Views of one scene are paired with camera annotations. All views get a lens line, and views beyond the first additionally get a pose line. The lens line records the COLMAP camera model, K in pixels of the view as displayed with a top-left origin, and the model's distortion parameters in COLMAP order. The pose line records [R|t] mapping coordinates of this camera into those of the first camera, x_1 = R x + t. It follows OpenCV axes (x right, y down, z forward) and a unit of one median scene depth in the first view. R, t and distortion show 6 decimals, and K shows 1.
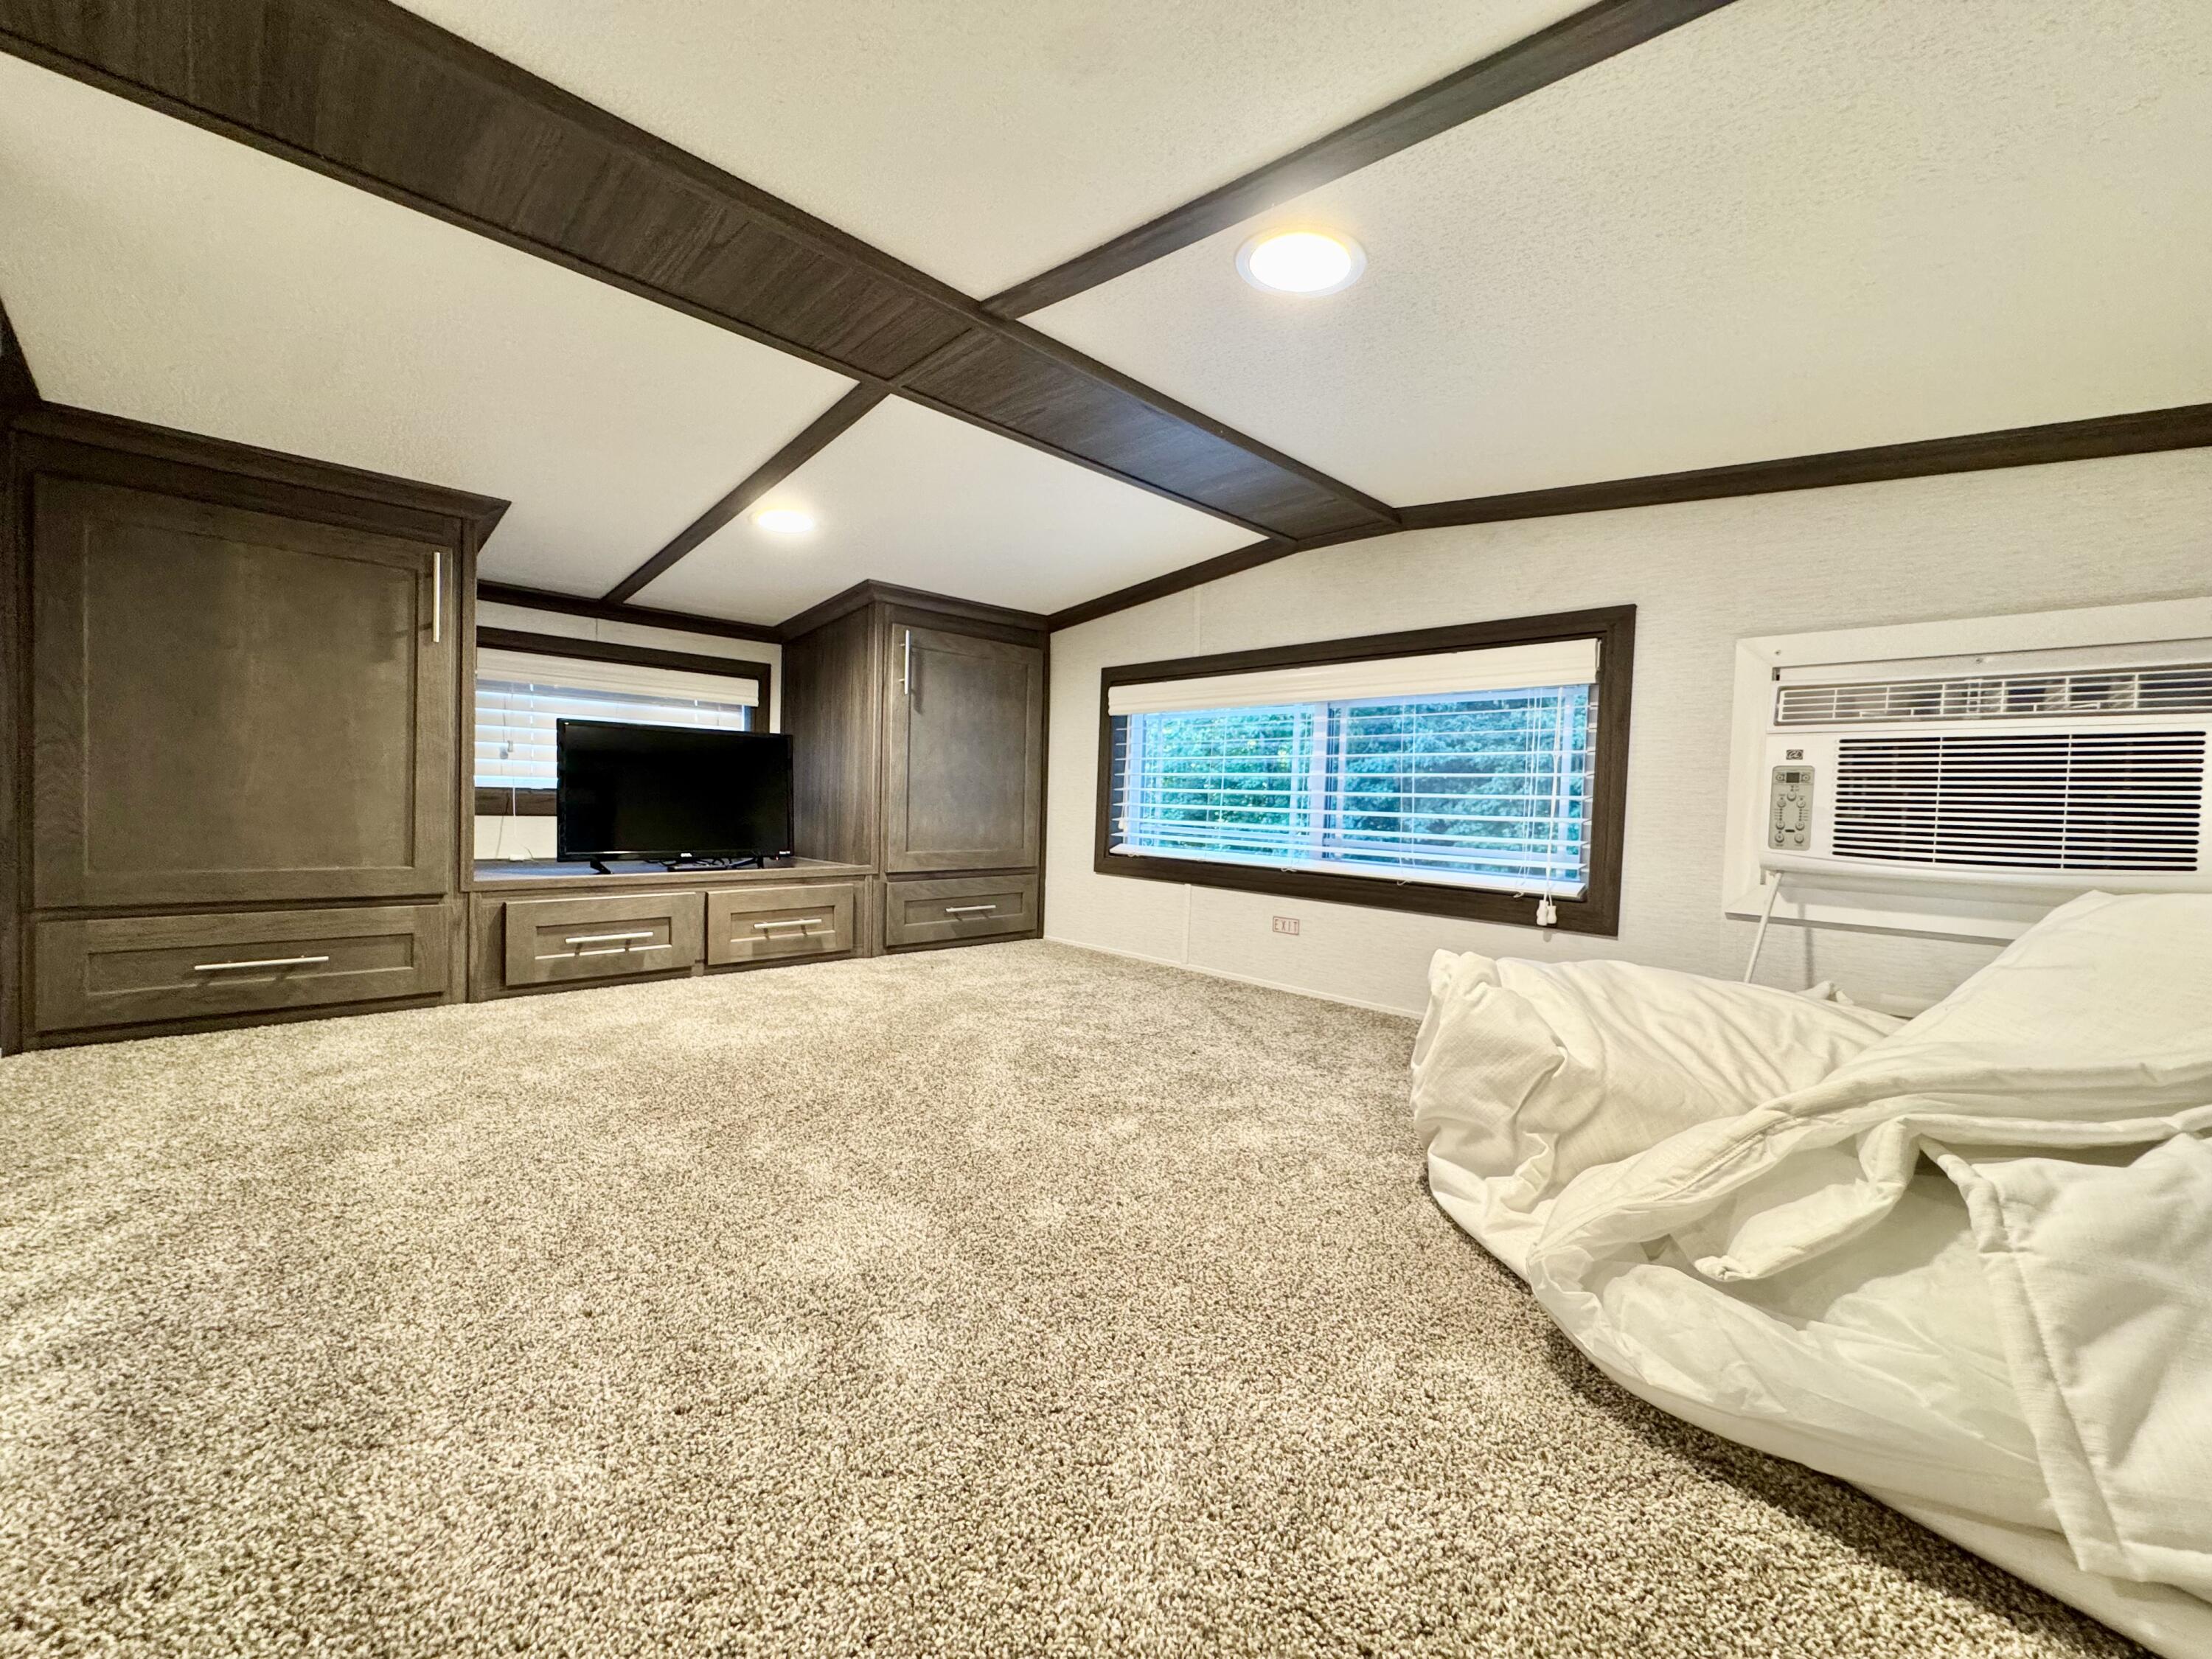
lens RADIAL K [[889.3, 0, 1106.0], [0, 889.3, 829.5], [0, 0, 1]] dist [0.001787, 0.000176]
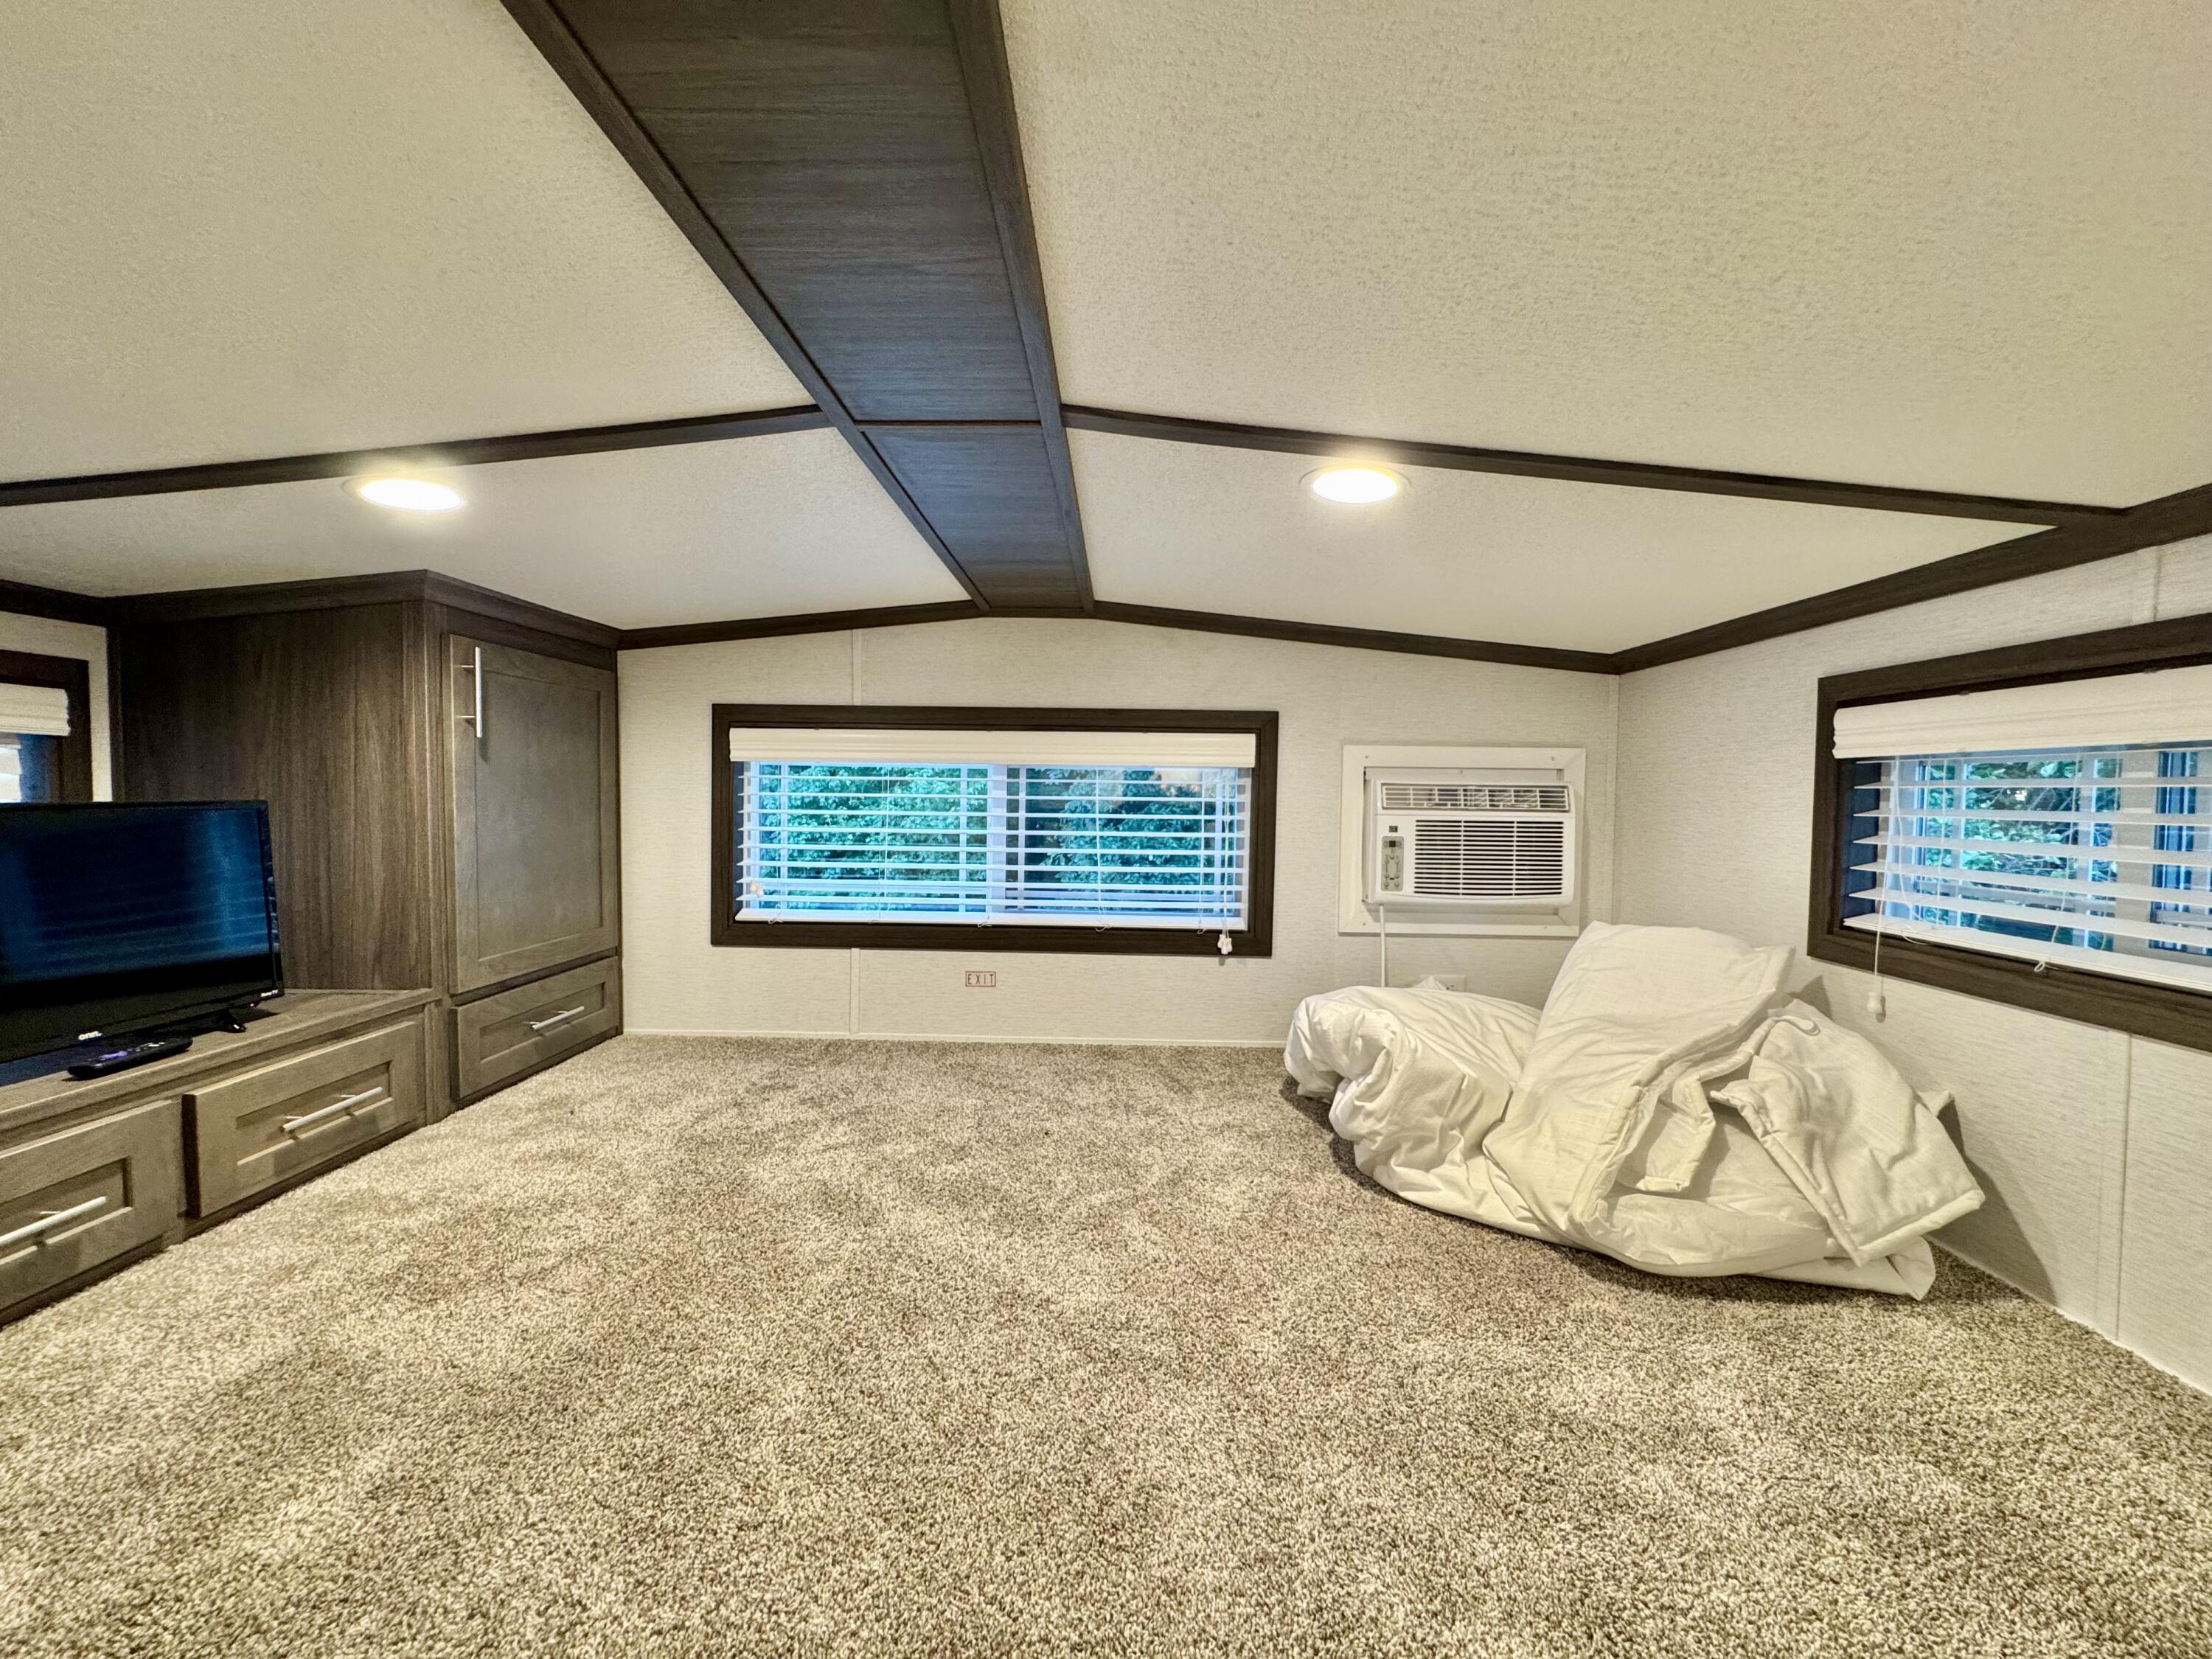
lens RADIAL K [[883.8, 0, 1106.0], [0, 883.8, 829.5], [0, 0, 1]] dist [-0.003345, -0.000417]
pose [[0.706734, -0.051195, 0.705624, -0.505251], [0.033256, 0.998680, 0.039149, -0.123873], [-0.706697, -0.004202, 0.707504, 0.214747]]
